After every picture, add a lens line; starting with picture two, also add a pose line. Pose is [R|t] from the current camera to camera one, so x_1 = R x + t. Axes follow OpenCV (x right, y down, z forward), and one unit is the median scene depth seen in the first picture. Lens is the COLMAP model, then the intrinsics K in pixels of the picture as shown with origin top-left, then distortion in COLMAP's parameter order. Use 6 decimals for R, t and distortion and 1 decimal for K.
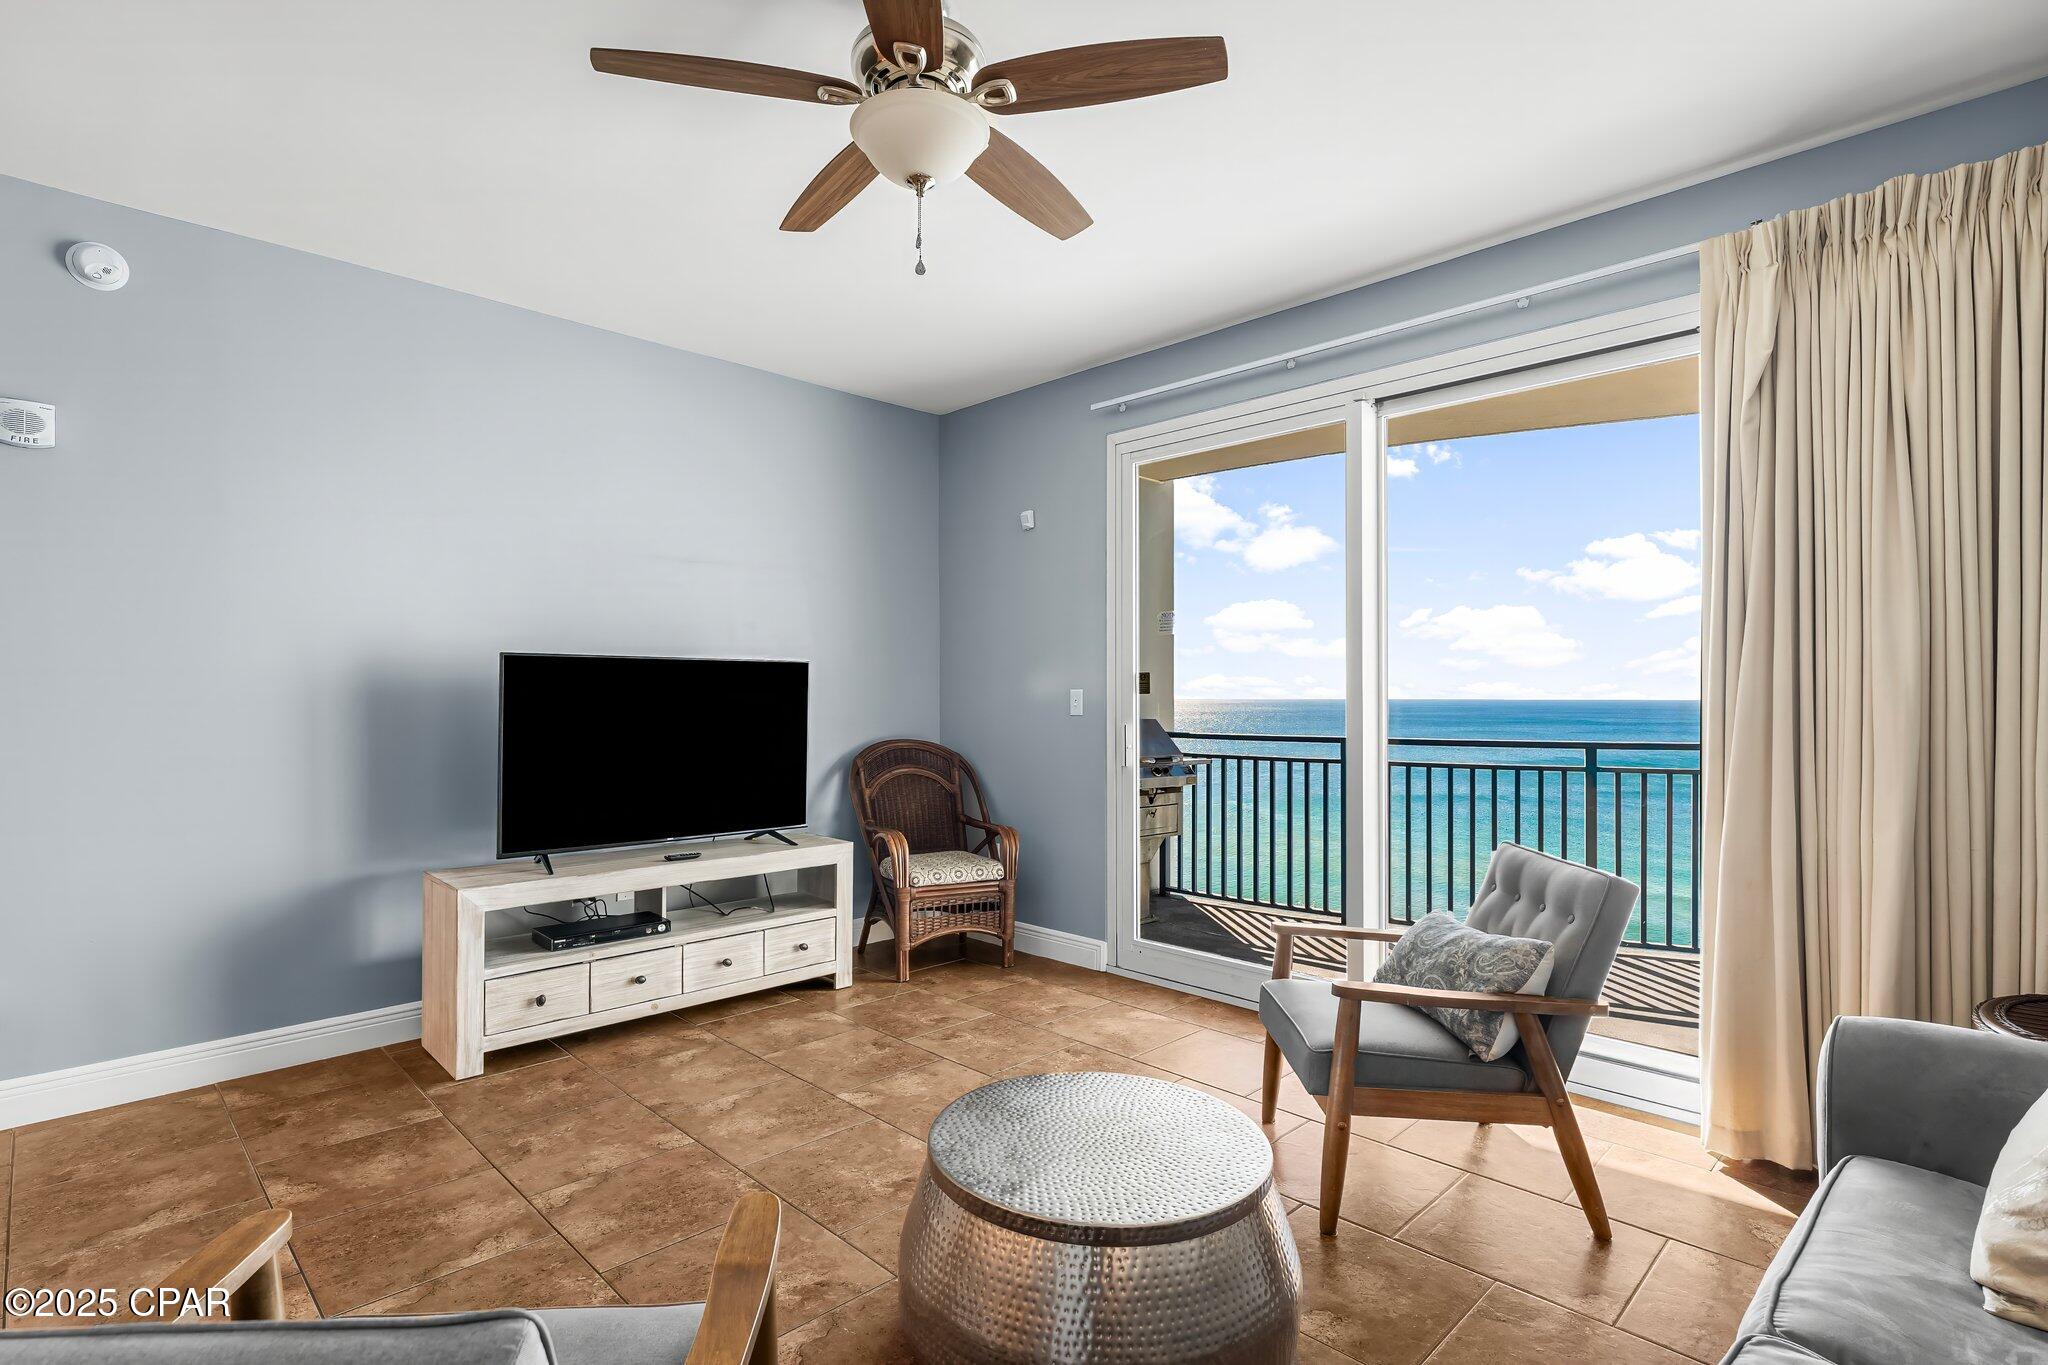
lens RADIAL K [[1019.3, 0, 1010.2], [0, 1019.3, 676.3], [0, 0, 1]] dist [0.022807, 0.000378]
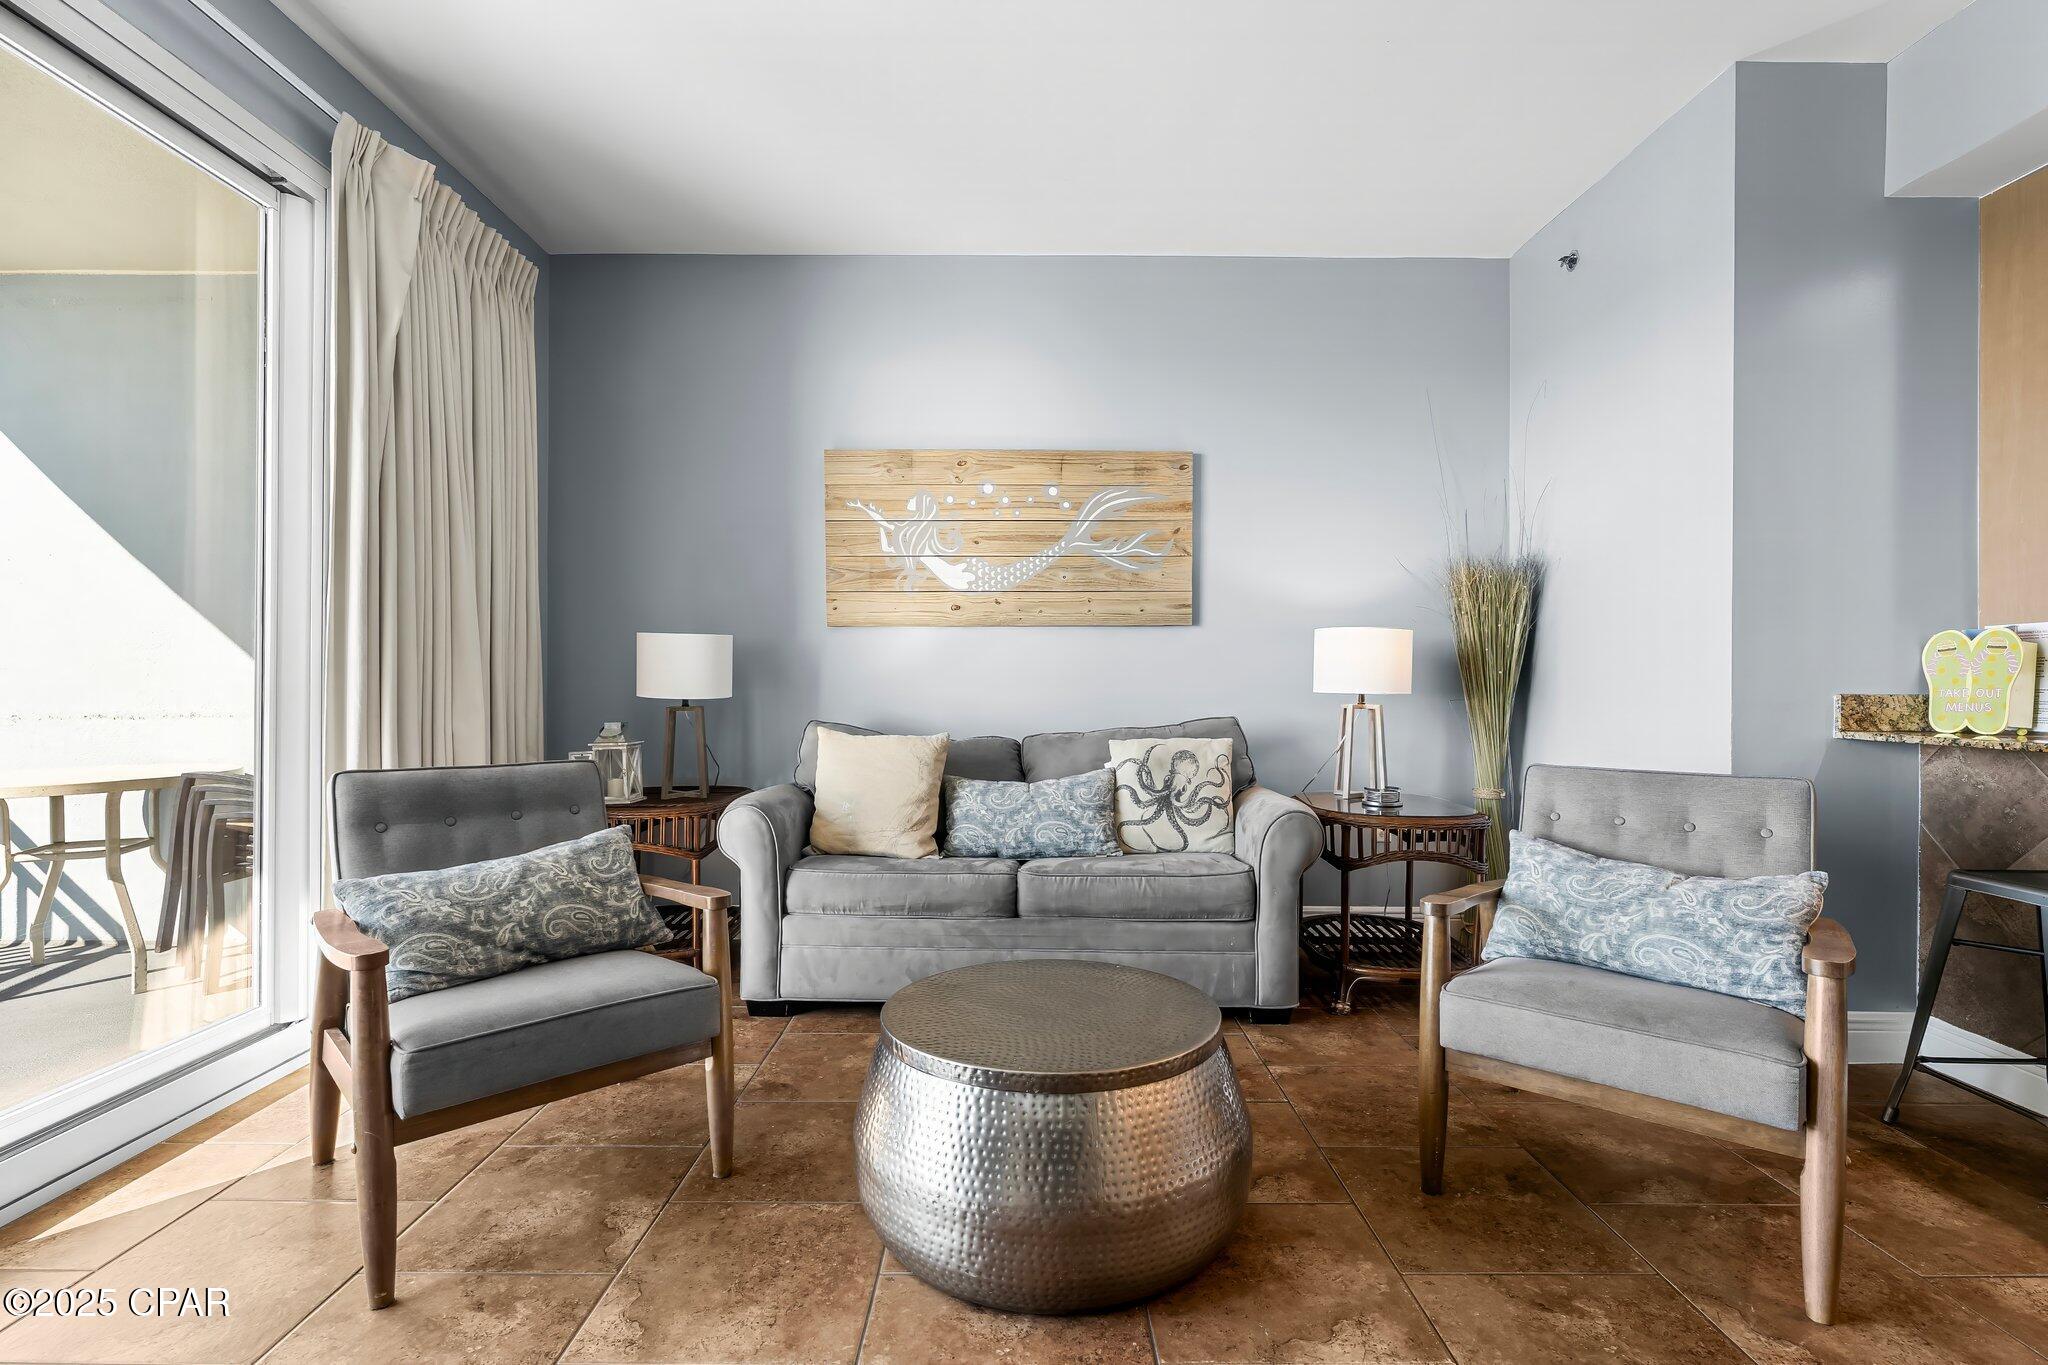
lens RADIAL K [[954.9, 0, 1024.0], [0, 954.9, 682.5], [0, 0, 1]] dist [-0.000105, -0.000092]
pose [[-0.712046, 0.003550, 0.702124, -0.245721], [-0.007623, 0.999889, -0.012786, 0.065725], [-0.702092, -0.014456, -0.711940, 0.754691]]
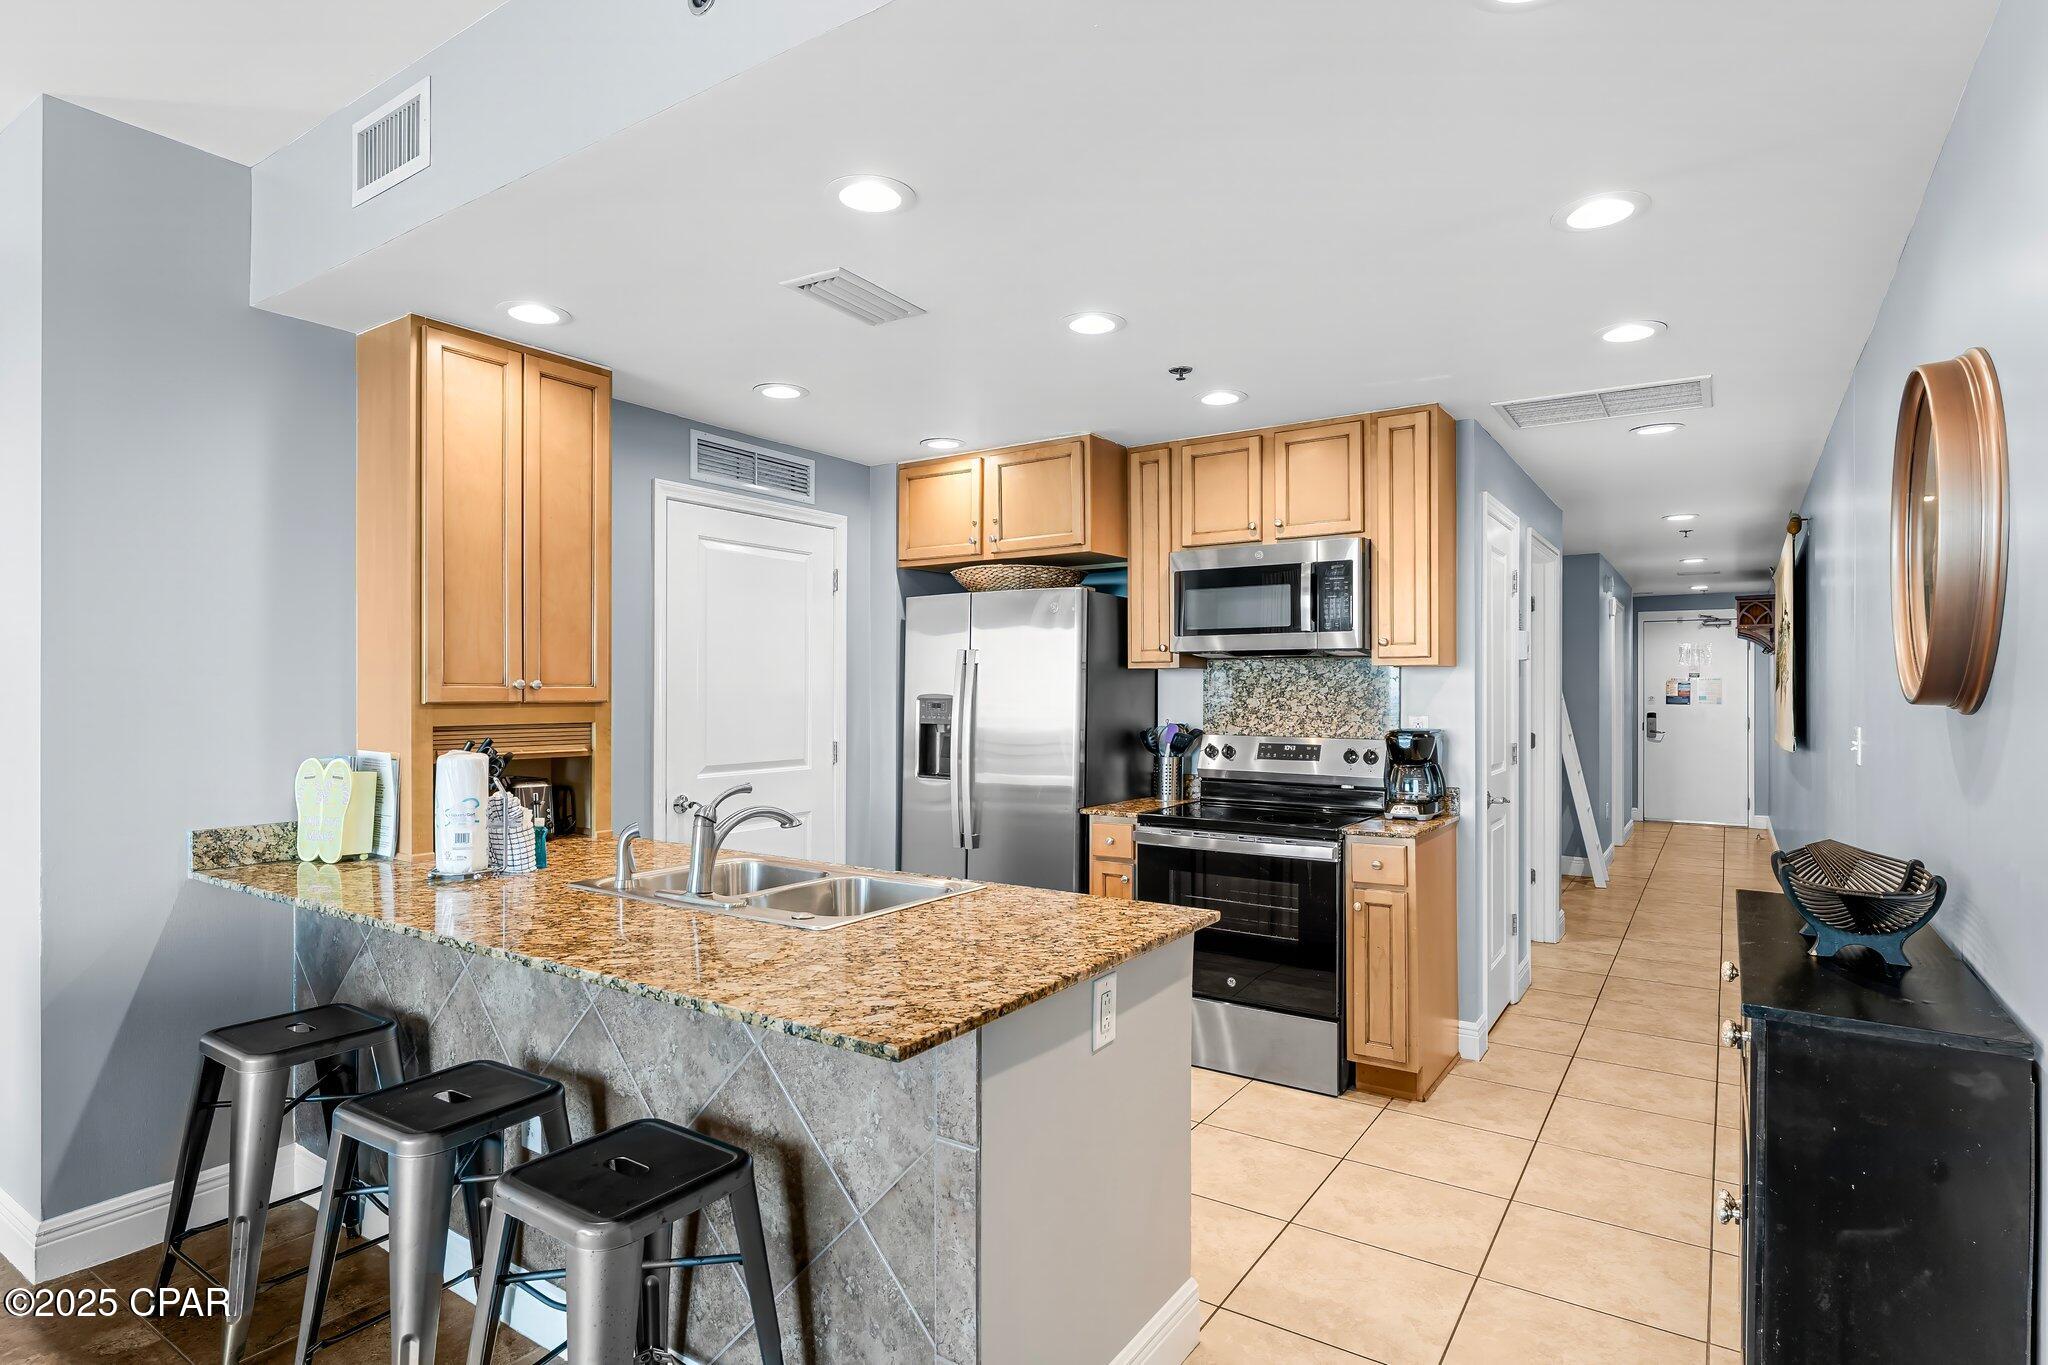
lens RADIAL K [[1053.1, 0, 1020.3], [0, 1053.1, 689.8], [0, 0, 1]] dist [-0.000629, -0.000439]
pose [[-0.979068, 0.001140, -0.203531, -0.526753], [0.002918, 0.999960, -0.008438, -0.011589], [0.203514, -0.008855, -0.979032, 0.666900]]
